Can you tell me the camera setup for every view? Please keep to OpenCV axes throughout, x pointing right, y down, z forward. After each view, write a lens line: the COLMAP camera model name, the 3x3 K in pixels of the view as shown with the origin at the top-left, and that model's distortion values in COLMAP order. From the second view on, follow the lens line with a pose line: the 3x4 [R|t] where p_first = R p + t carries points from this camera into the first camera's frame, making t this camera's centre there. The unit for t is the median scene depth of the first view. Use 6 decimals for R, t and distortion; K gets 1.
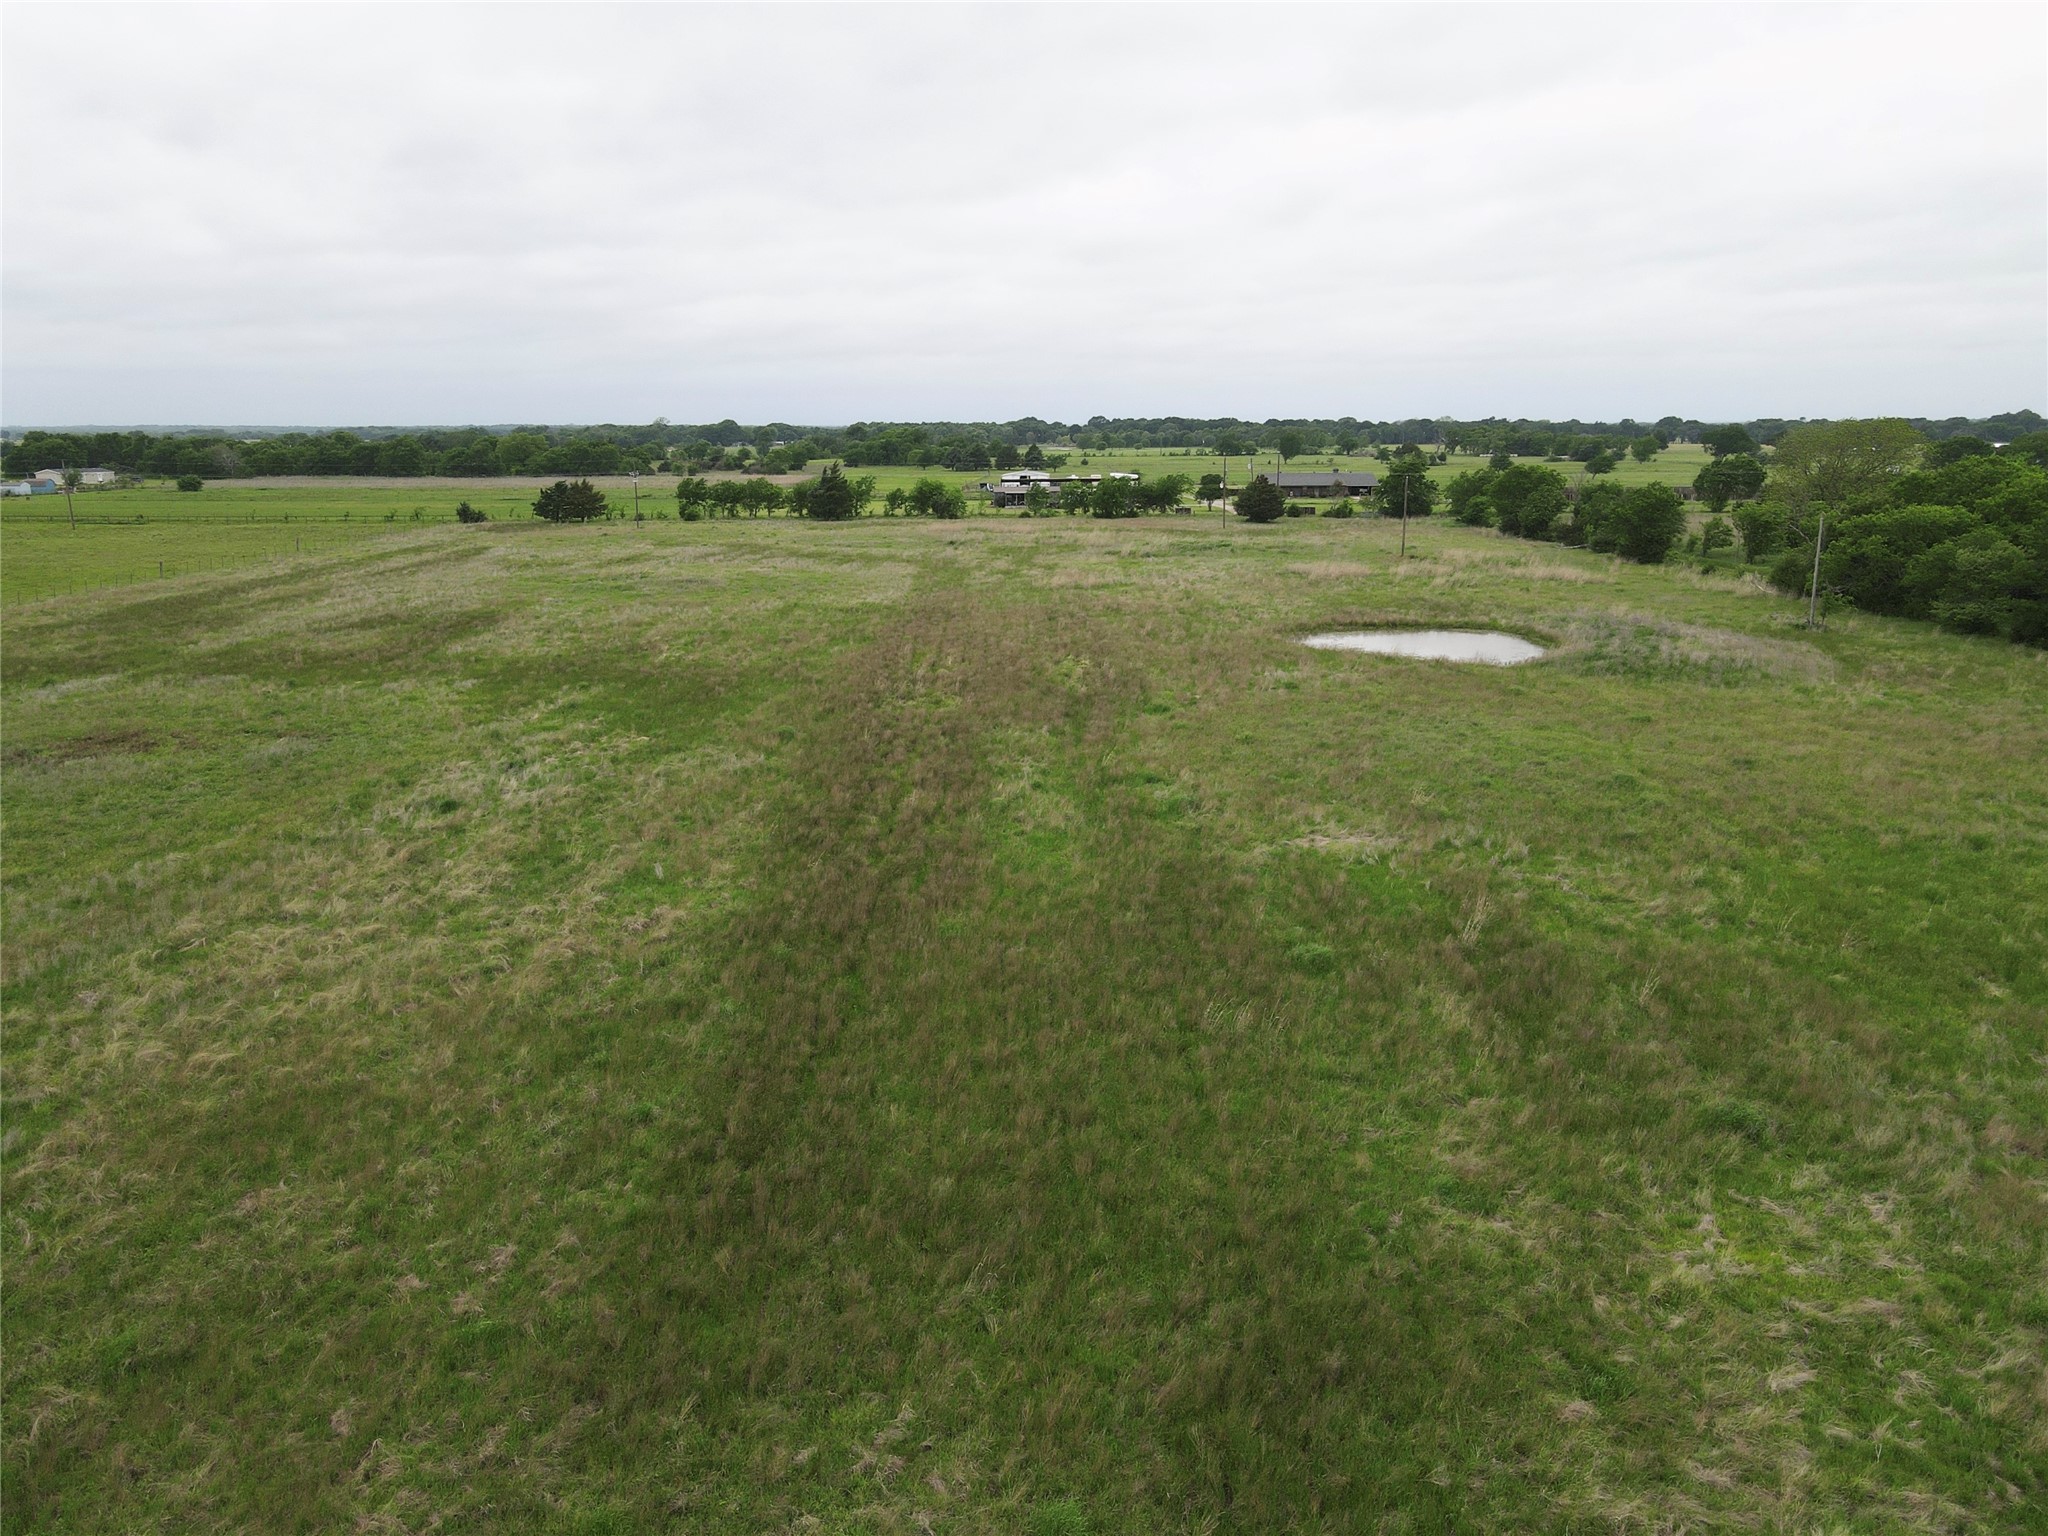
lens RADIAL K [[1528.2, 0, 983.8], [0, 1528.2, 768.0], [0, 0, 1]] dist [-0.004097, 0.004687]
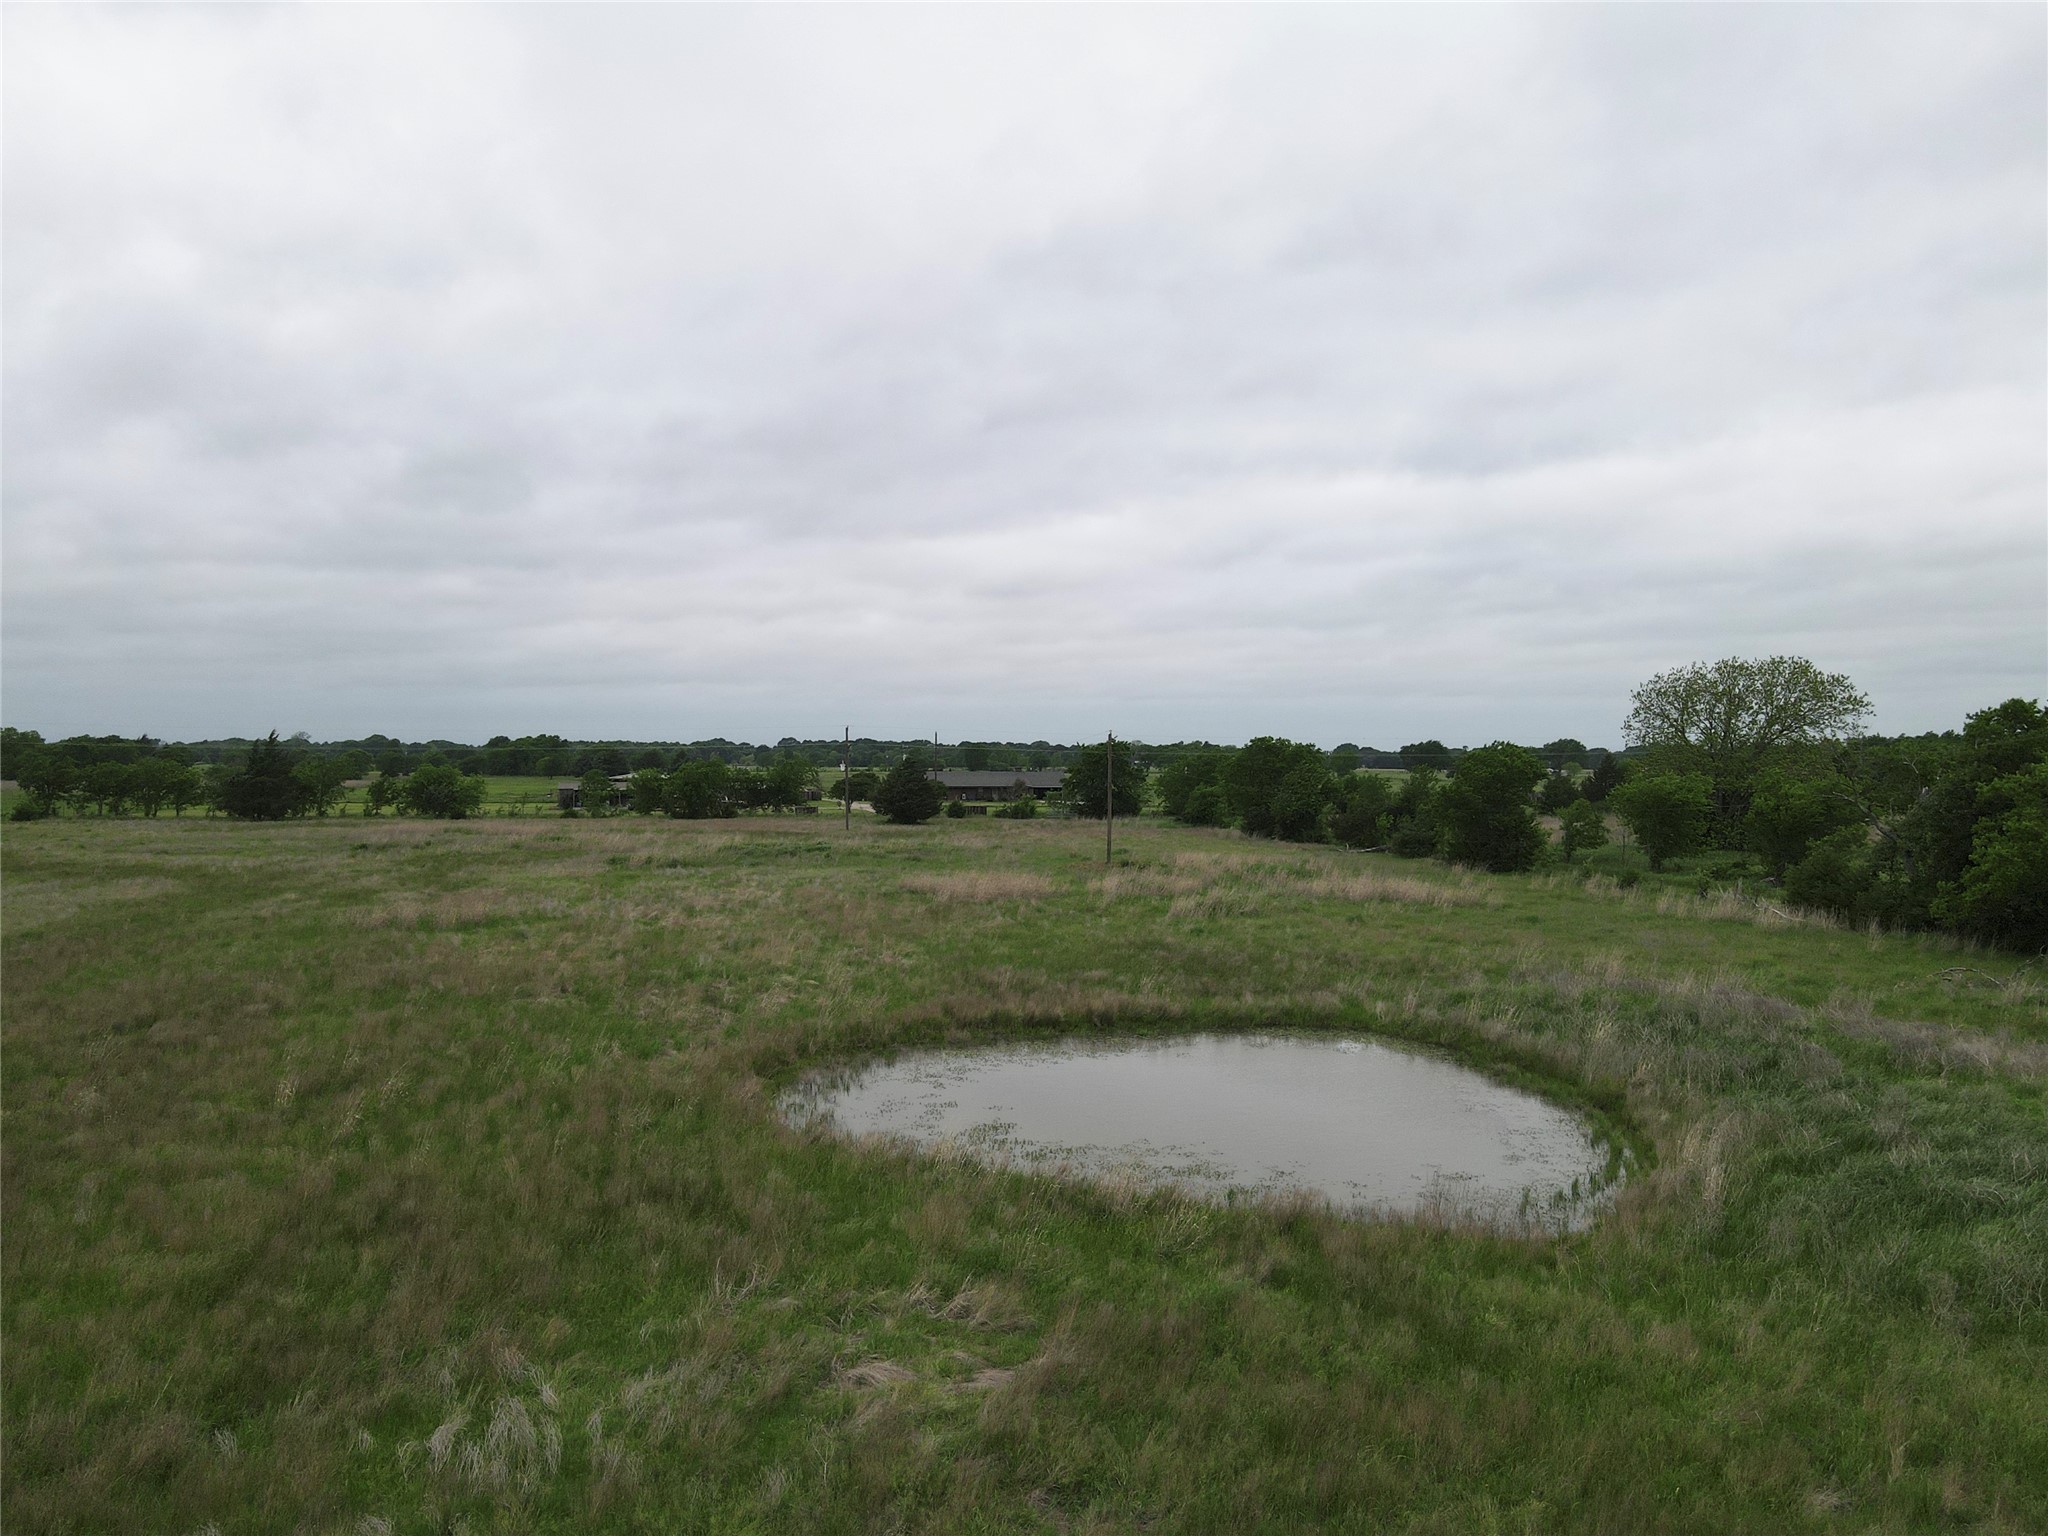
lens RADIAL K [[1528.2, 0, 983.8], [0, 1528.2, 768.0], [0, 0, 1]] dist [-0.004097, 0.004687]
pose [[0.982134, 0.008563, 0.187989, 0.116719], [0.031376, 0.977531, -0.208445, -0.053776], [-0.185550, 0.210619, 0.959797, 0.439118]]
